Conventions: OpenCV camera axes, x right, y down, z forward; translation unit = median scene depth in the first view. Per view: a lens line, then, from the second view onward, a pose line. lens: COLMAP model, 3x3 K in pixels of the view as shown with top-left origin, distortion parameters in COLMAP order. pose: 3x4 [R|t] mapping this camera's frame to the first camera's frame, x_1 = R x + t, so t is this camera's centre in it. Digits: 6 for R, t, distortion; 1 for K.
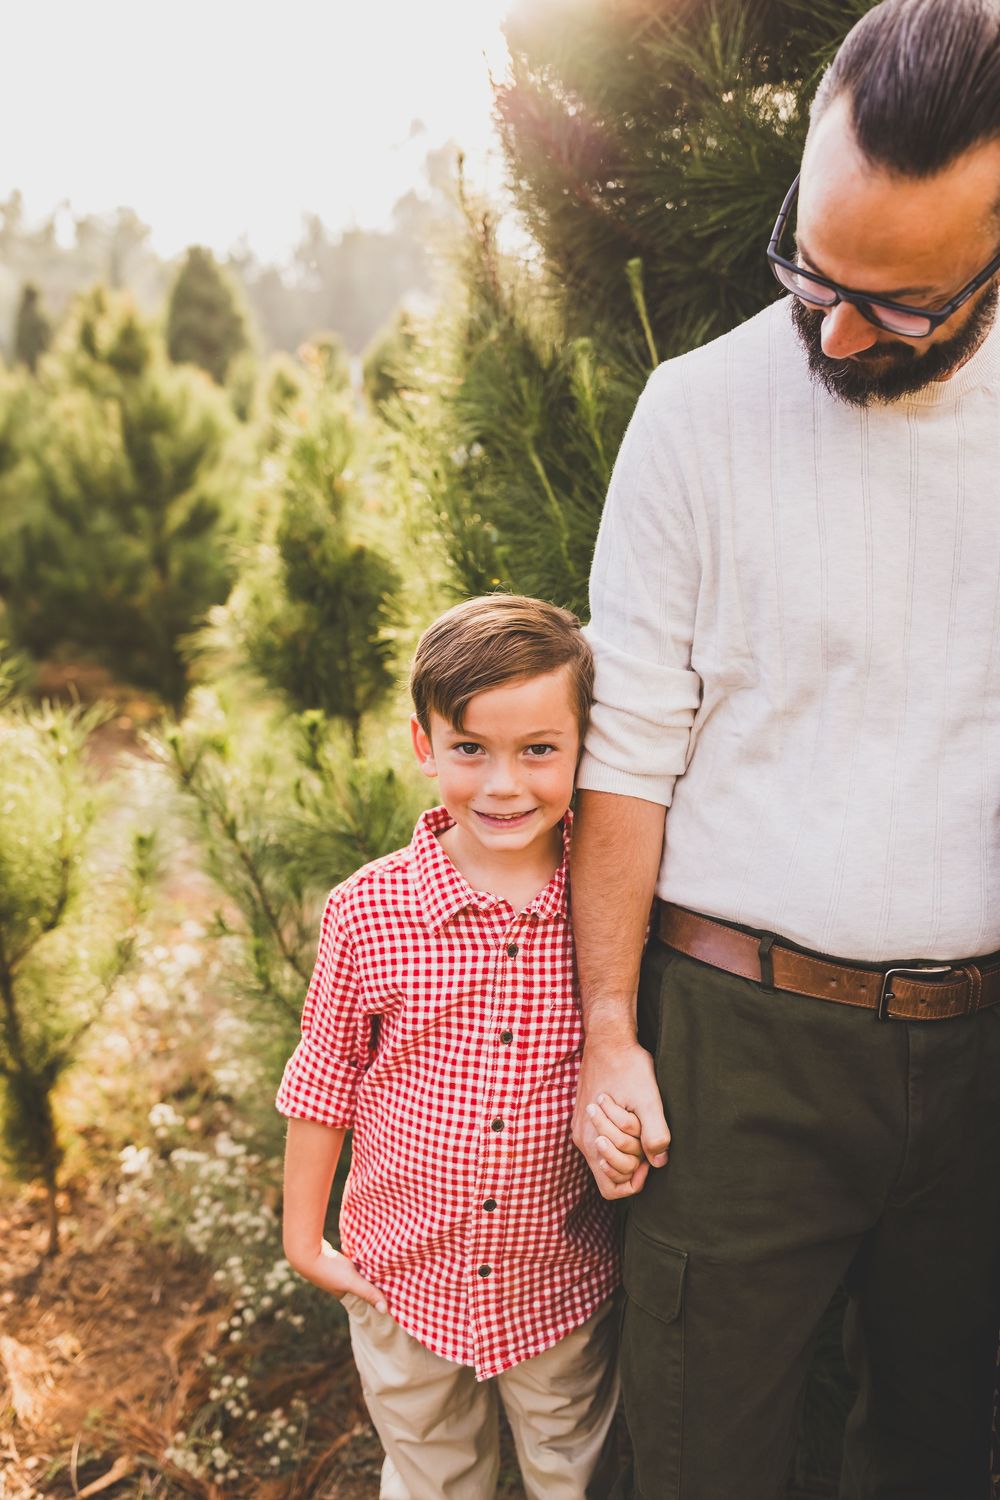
lens RADIAL K [[1435.1, 0, 500.0], [0, 1435.1, 750.0], [0, 0, 1]] dist [0.005882, 0.000495]
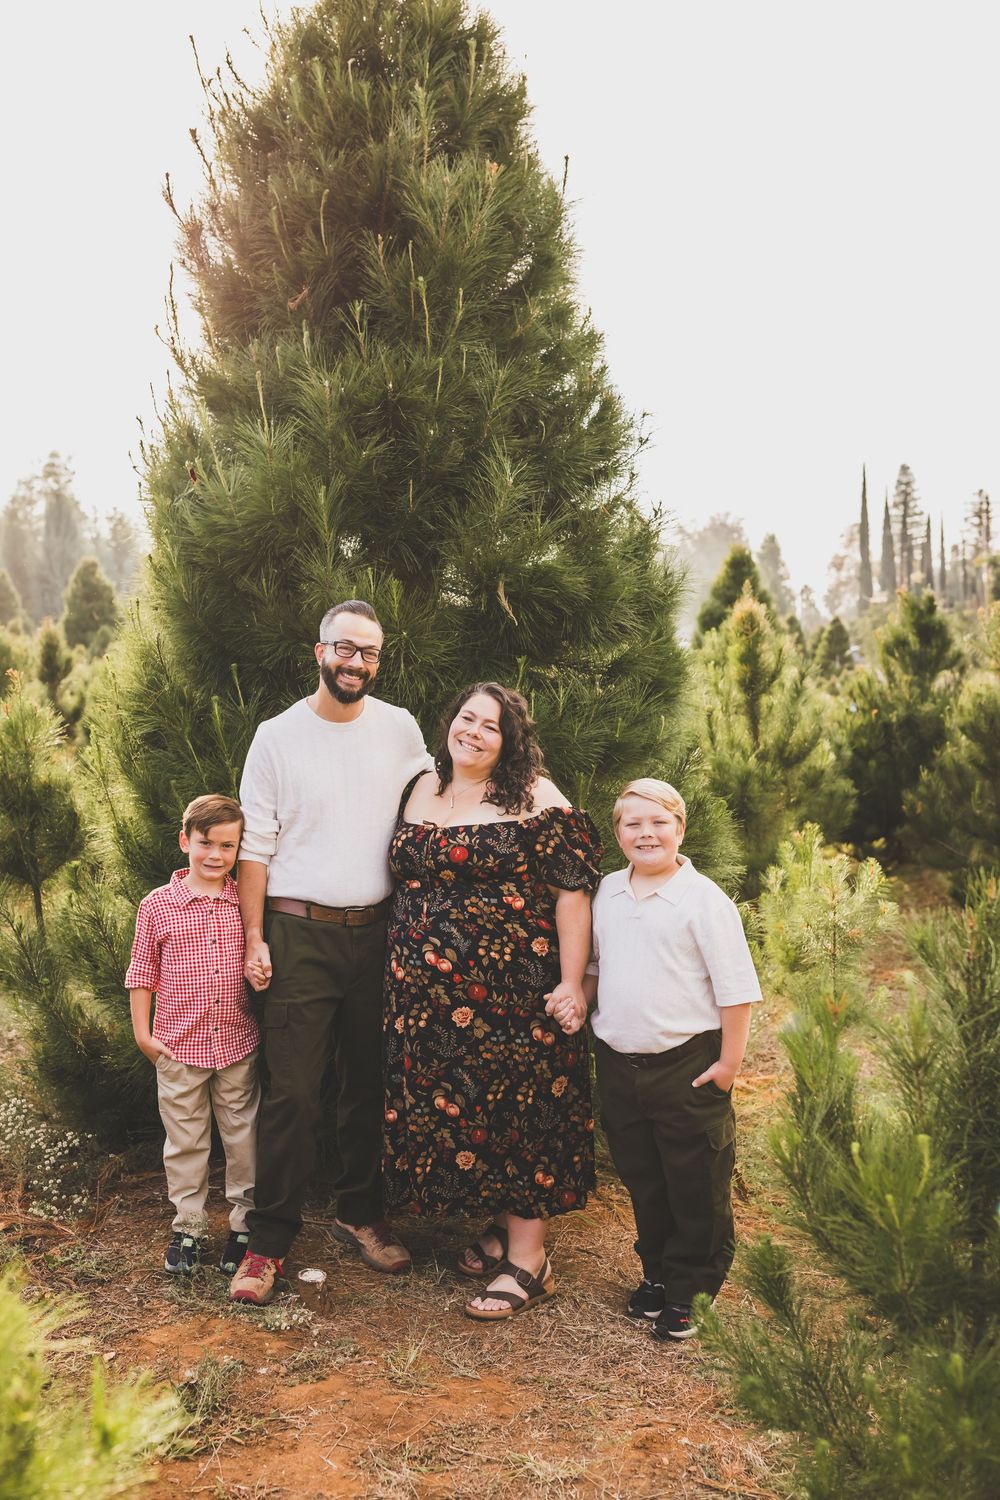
lens RADIAL K [[1444.7, 0, 482.9], [0, 1444.7, 748.2], [0, 0, 1]] dist [-0.000229, 0.003900]
pose [[0.939258, -0.013675, 0.342939, -0.257132], [0.068695, 0.986477, -0.148810, 0.143537], [-0.336266, 0.163330, 0.927496, -1.021503]]
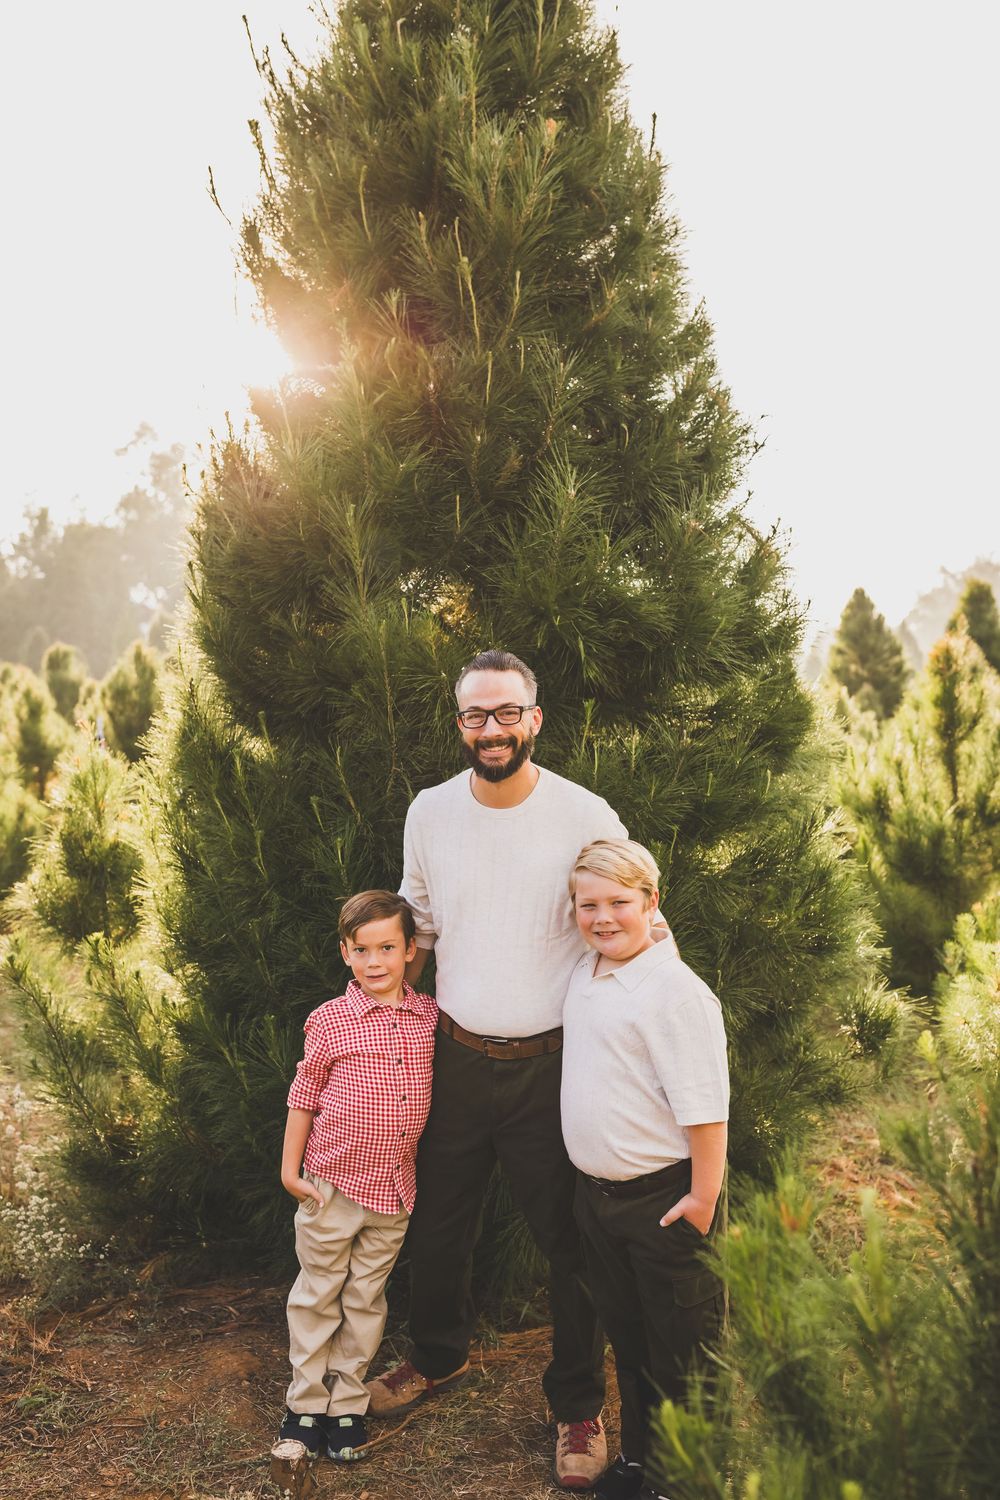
lens RADIAL K [[1441.6, 0, 510.9], [0, 1441.6, 759.0], [0, 0, 1]] dist [0.014595, -0.019681]
pose [[0.981376, -0.006628, 0.191981, 0.033274], [0.042139, 0.982490, -0.181486, 0.098545], [-0.187417, 0.186196, 0.964472, -0.823194]]
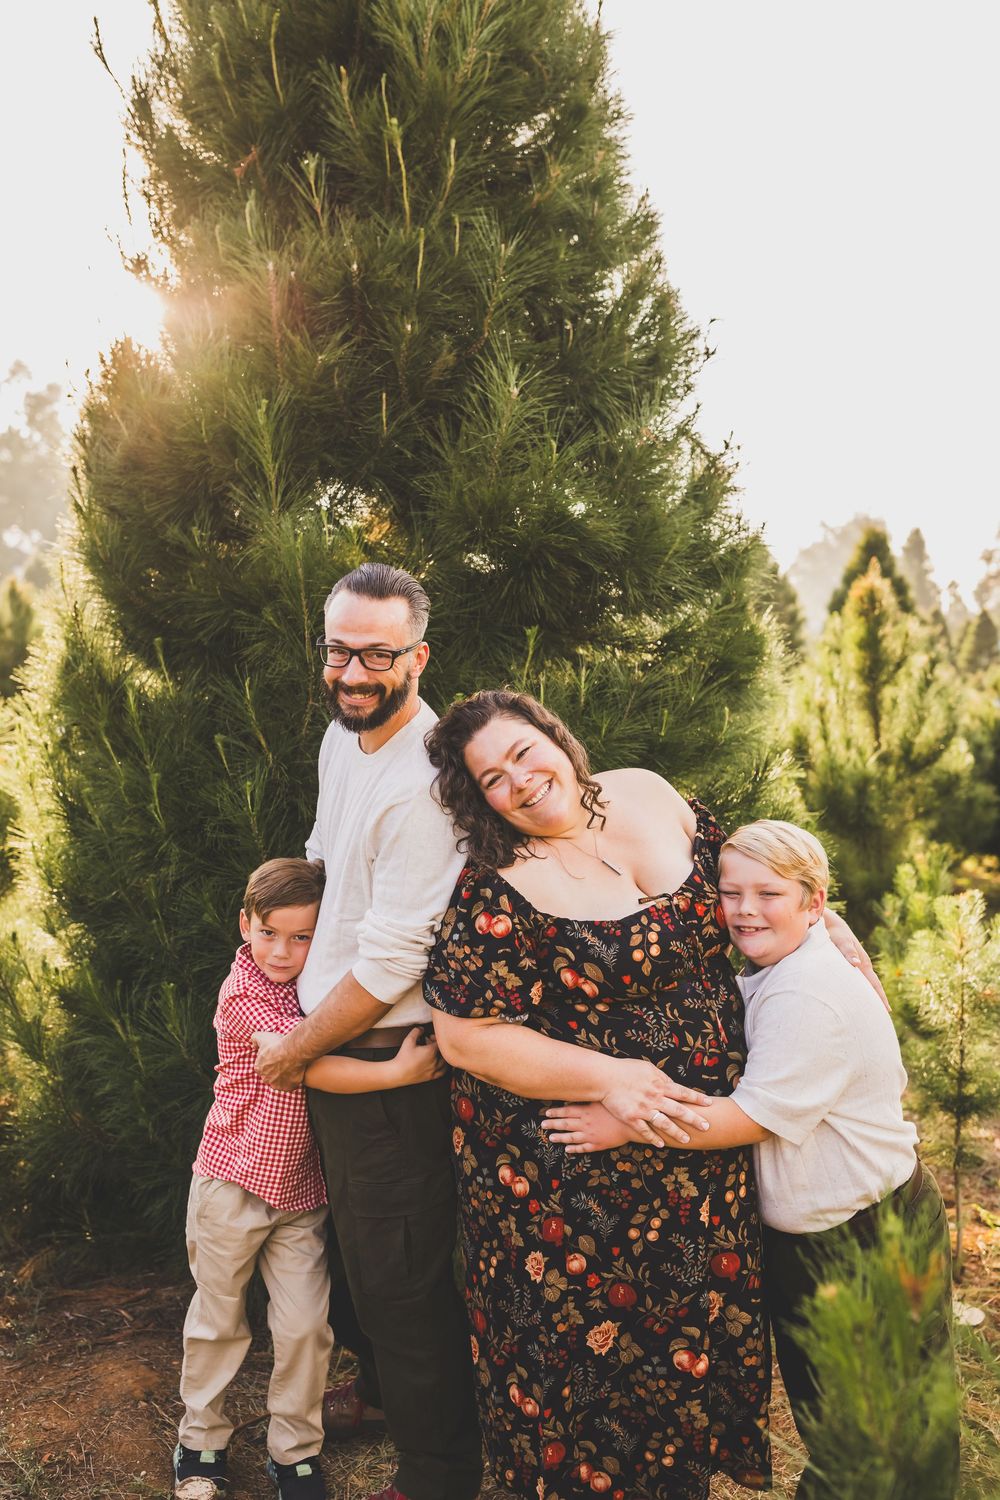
lens RADIAL K [[1442.0, 0, 495.8], [0, 1442.0, 741.0], [0, 0, 1]] dist [0.008578, -0.003350]
pose [[0.965529, -0.008372, 0.260159, 0.021163], [0.050758, 0.986351, -0.156635, 0.080892], [-0.255297, 0.164440, 0.952776, -0.648614]]
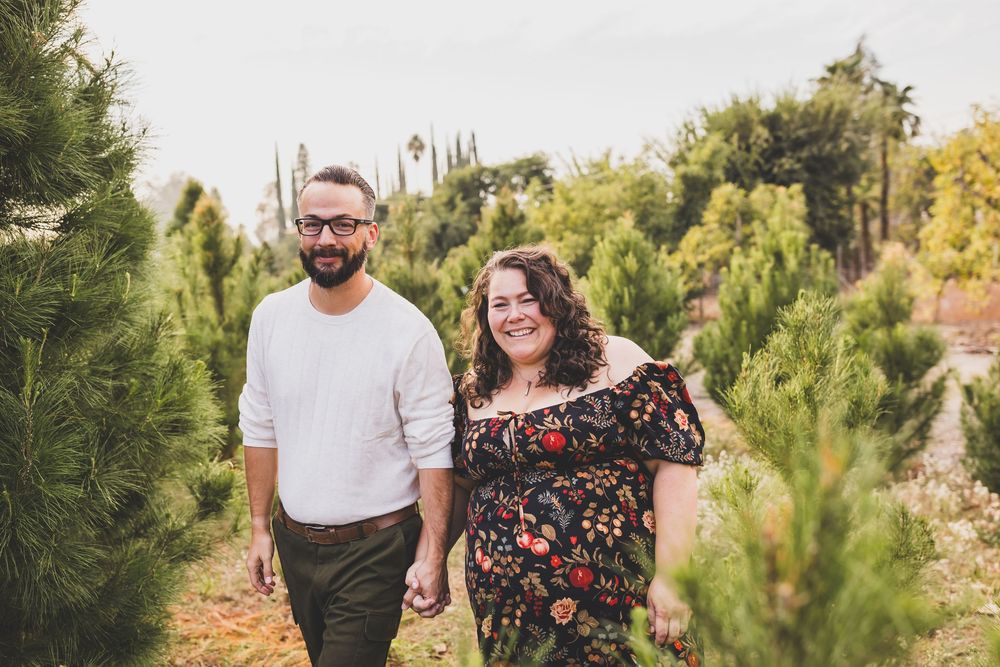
lens RADIAL K [[961.3, 0, 503.6], [0, 961.3, 331.9], [0, 0, 1]] dist [0.008578, -0.003350]
pose [[0.672191, -0.061572, 0.737813, 0.059872], [0.185853, 0.978660, -0.087652, 0.090423], [-0.716671, 0.196044, 0.669290, -0.435242]]
